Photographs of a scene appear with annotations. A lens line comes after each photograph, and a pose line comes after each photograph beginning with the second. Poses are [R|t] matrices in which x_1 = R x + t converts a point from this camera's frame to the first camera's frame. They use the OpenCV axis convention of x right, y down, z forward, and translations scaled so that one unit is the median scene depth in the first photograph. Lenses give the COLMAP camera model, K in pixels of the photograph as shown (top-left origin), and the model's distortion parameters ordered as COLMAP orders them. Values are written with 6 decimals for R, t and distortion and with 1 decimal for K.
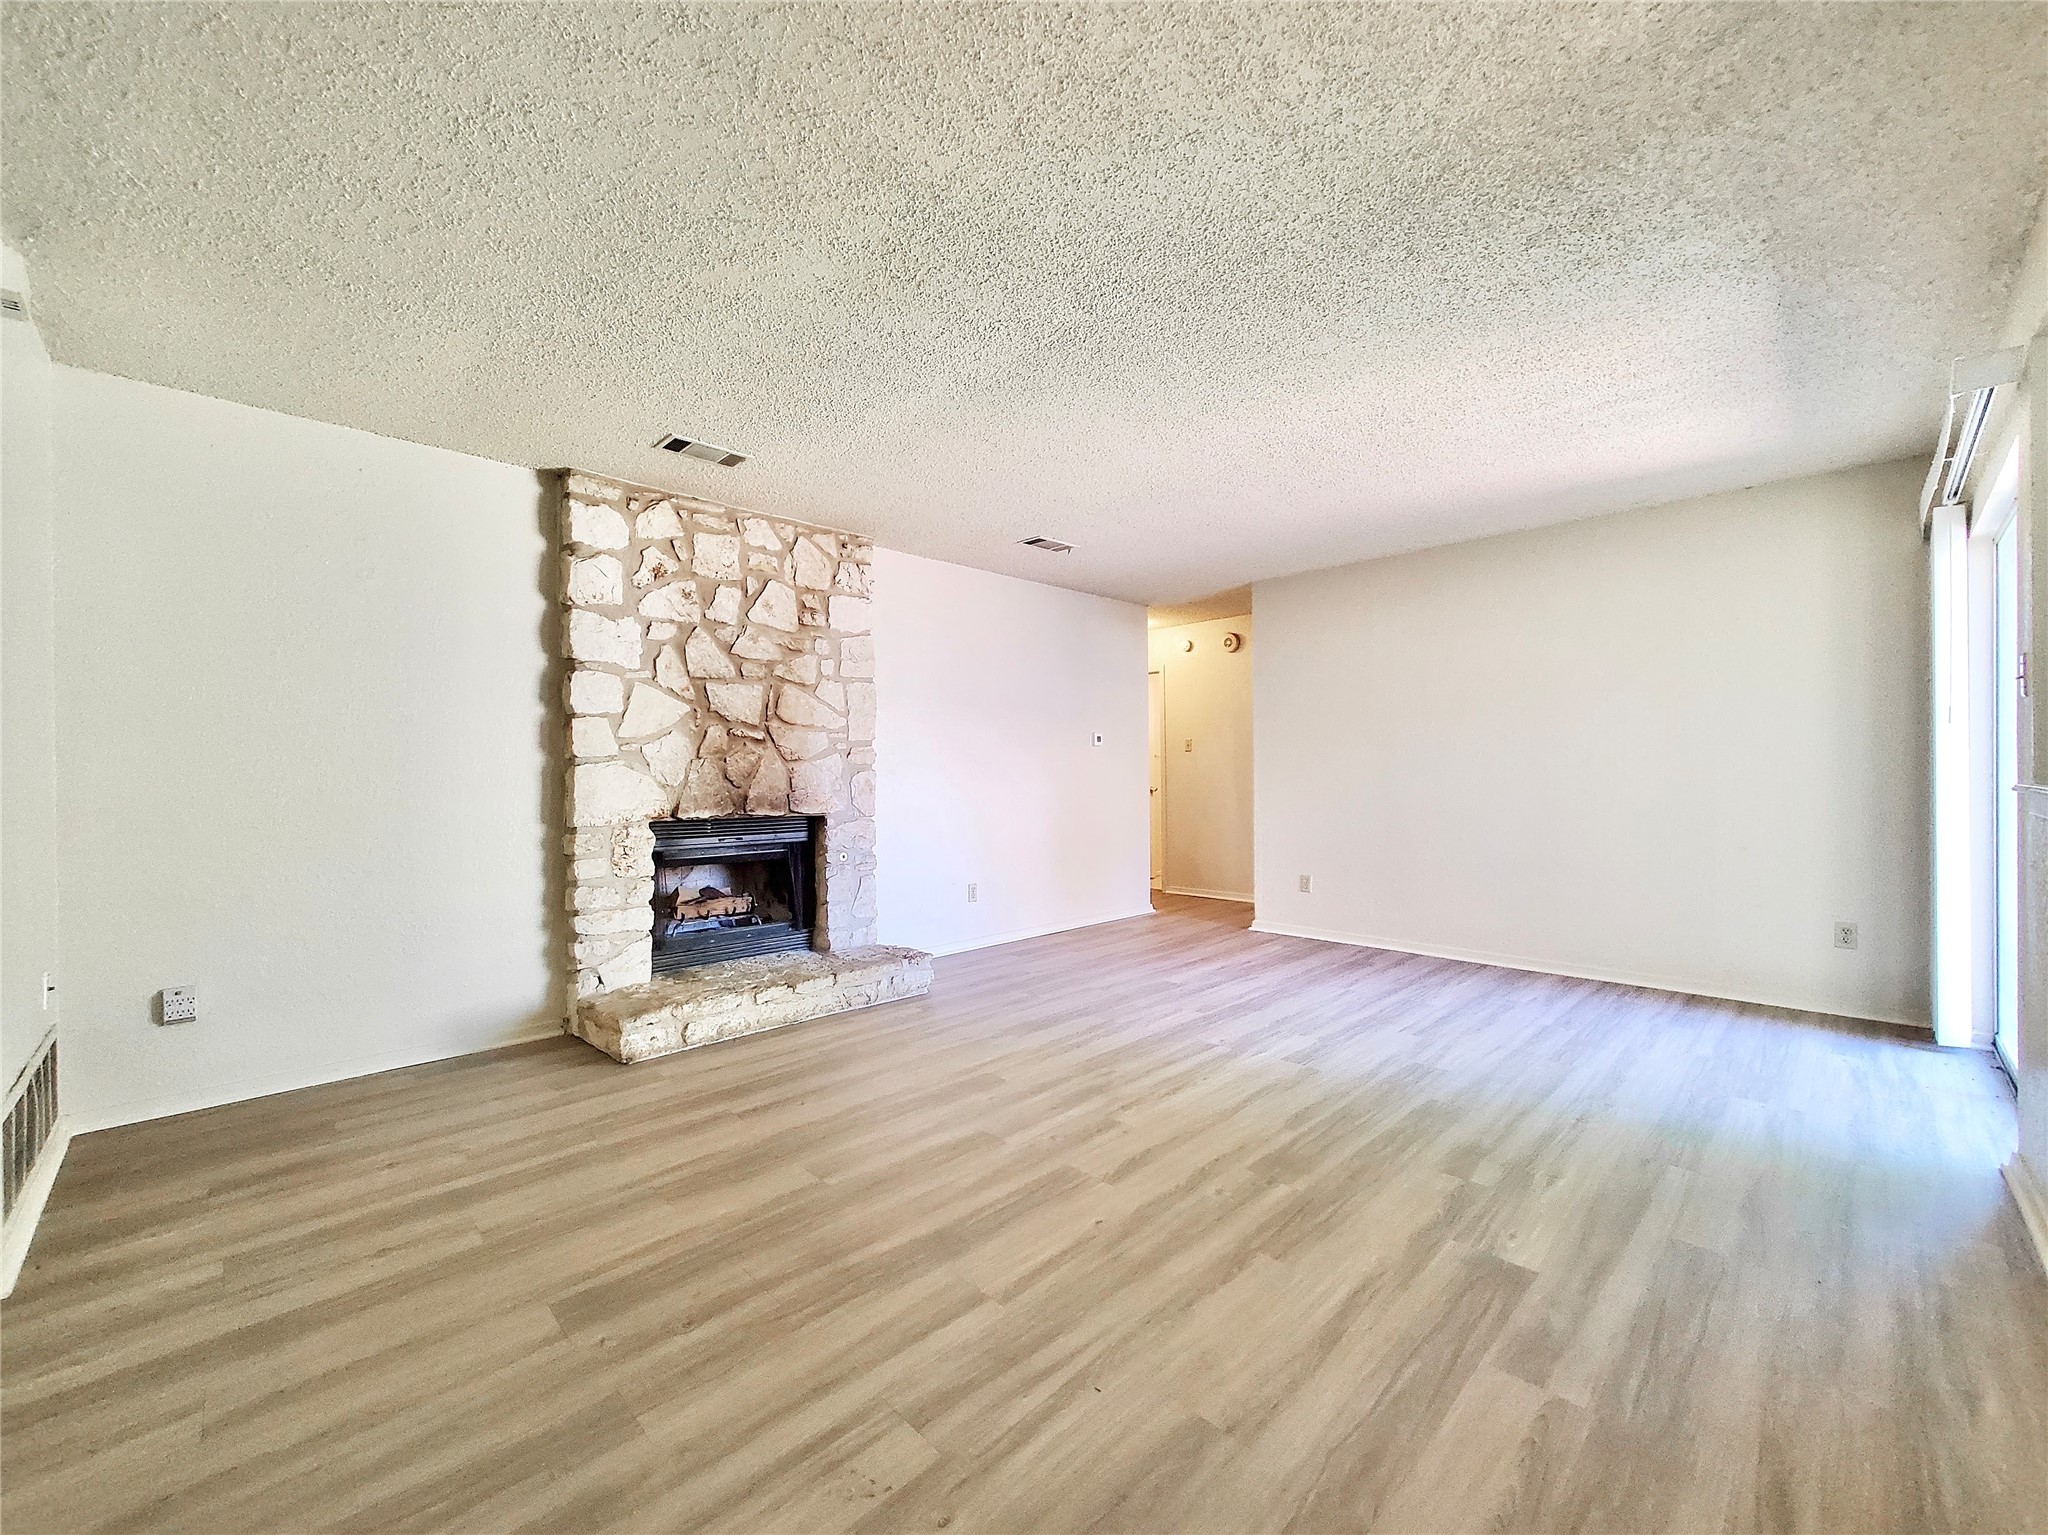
lens RADIAL K [[834.3, 0, 1025.1], [0, 834.3, 773.8], [0, 0, 1]] dist [-0.002187, -0.000508]
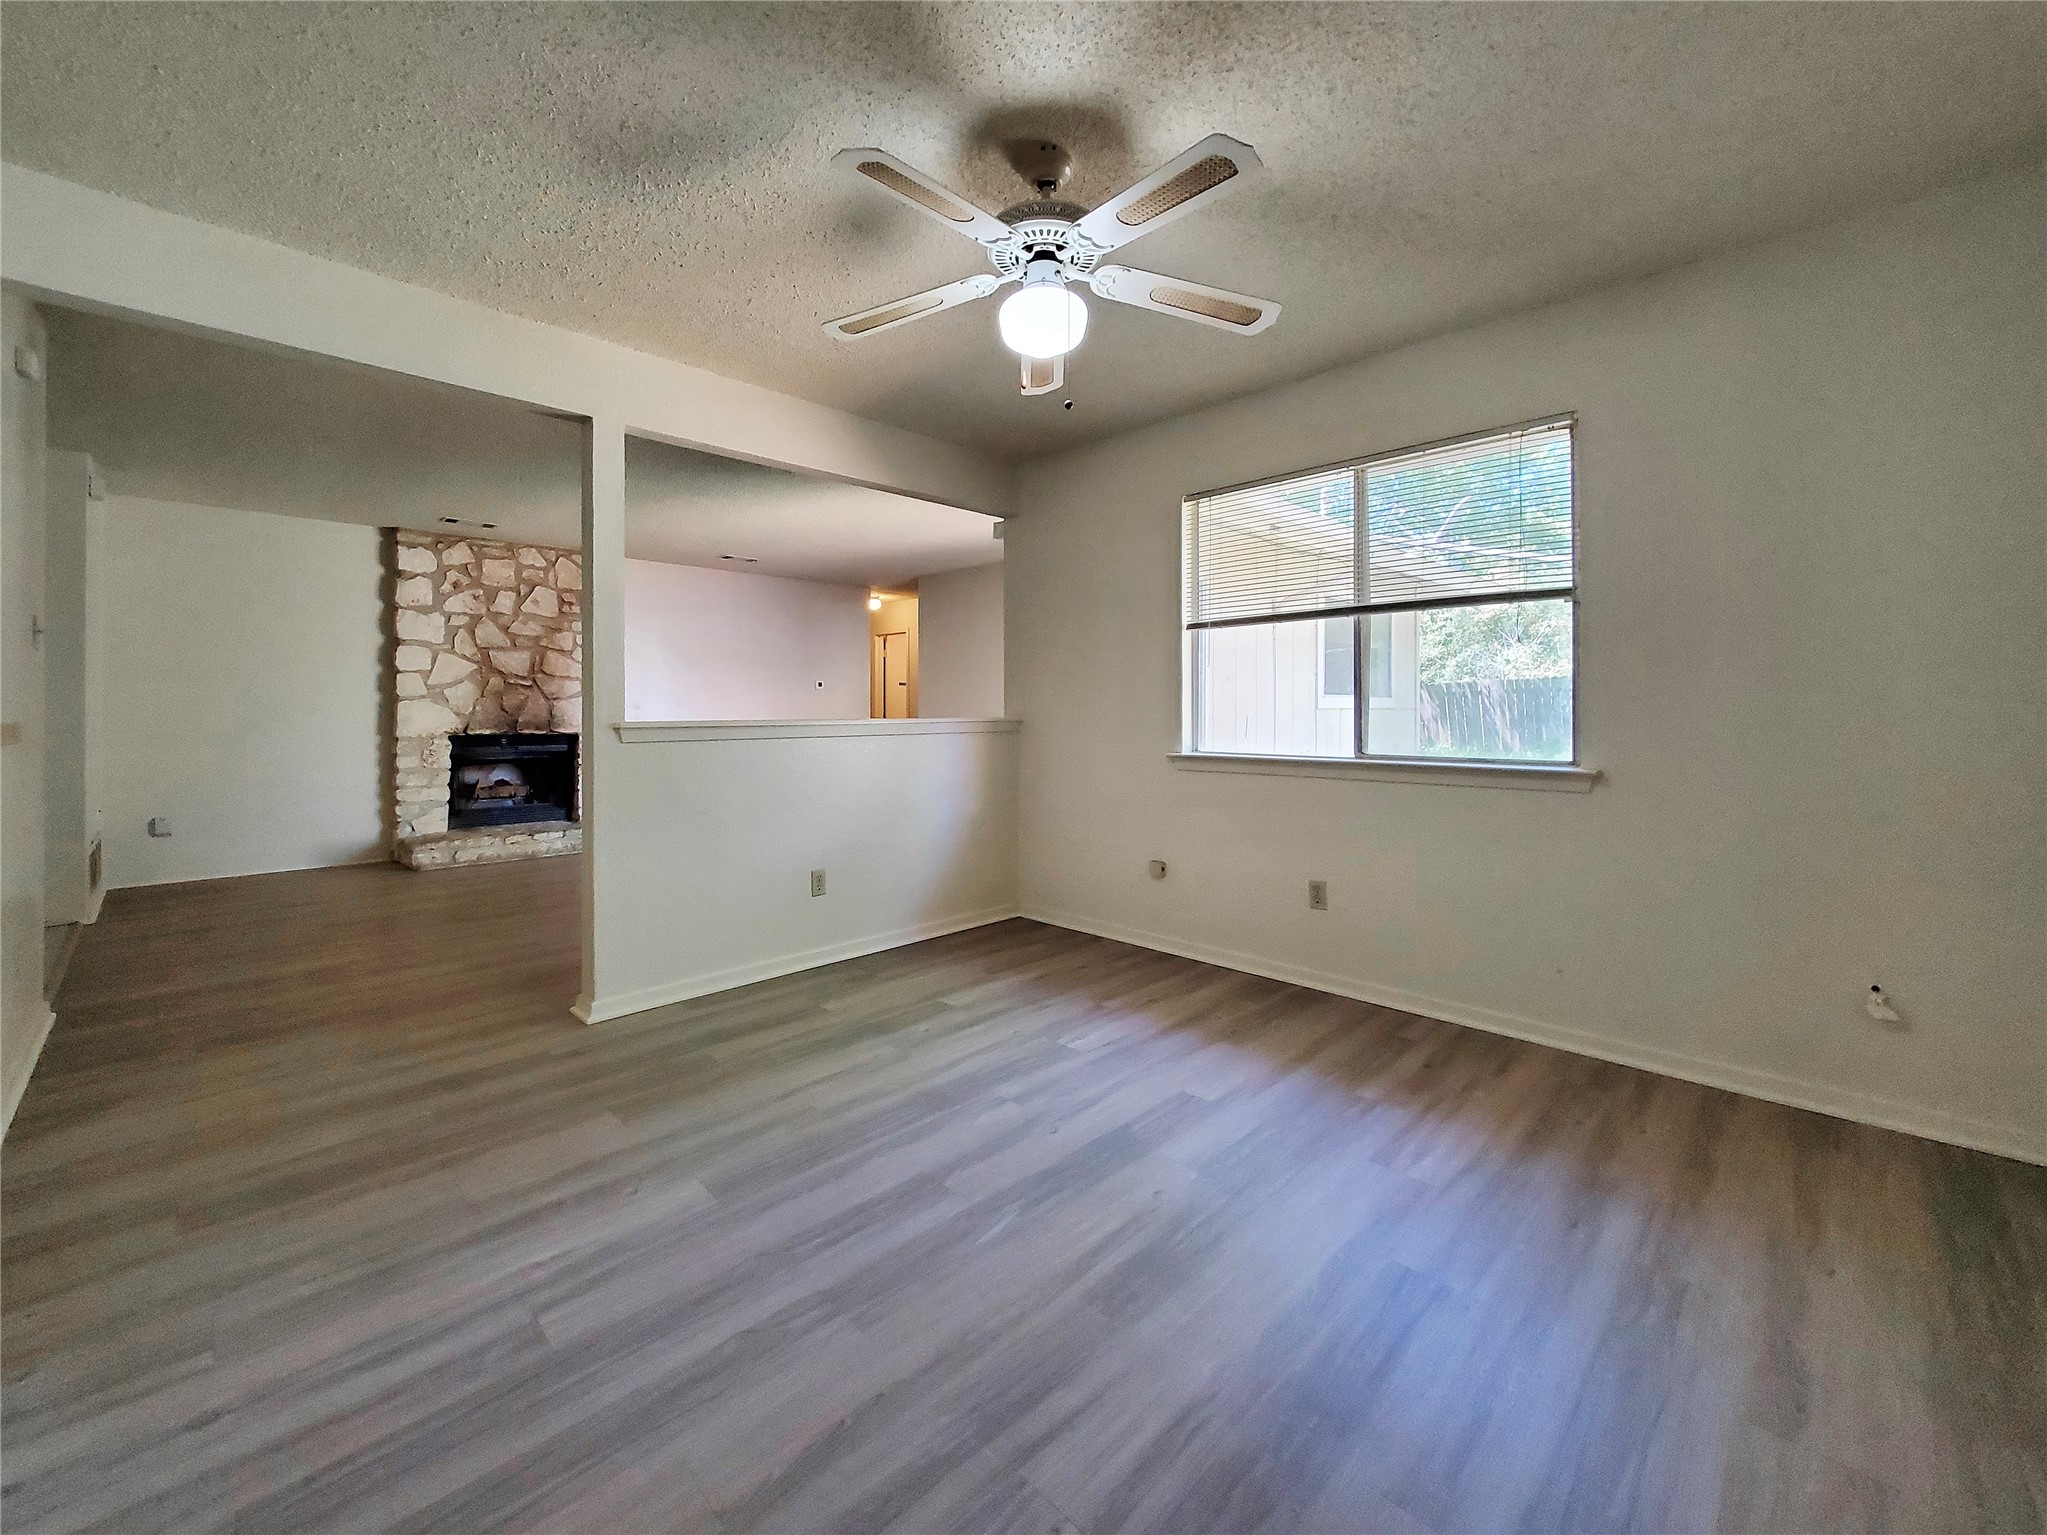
lens RADIAL K [[833.9, 0, 1005.4], [0, 833.9, 701.2], [0, 0, 1]] dist [-0.002187, -0.000508]
pose [[0.999997, 0.002146, -0.001533, 0.661022], [-0.002173, 0.999835, -0.018021, 0.016958], [0.001494, 0.018024, 0.999836, -0.655841]]
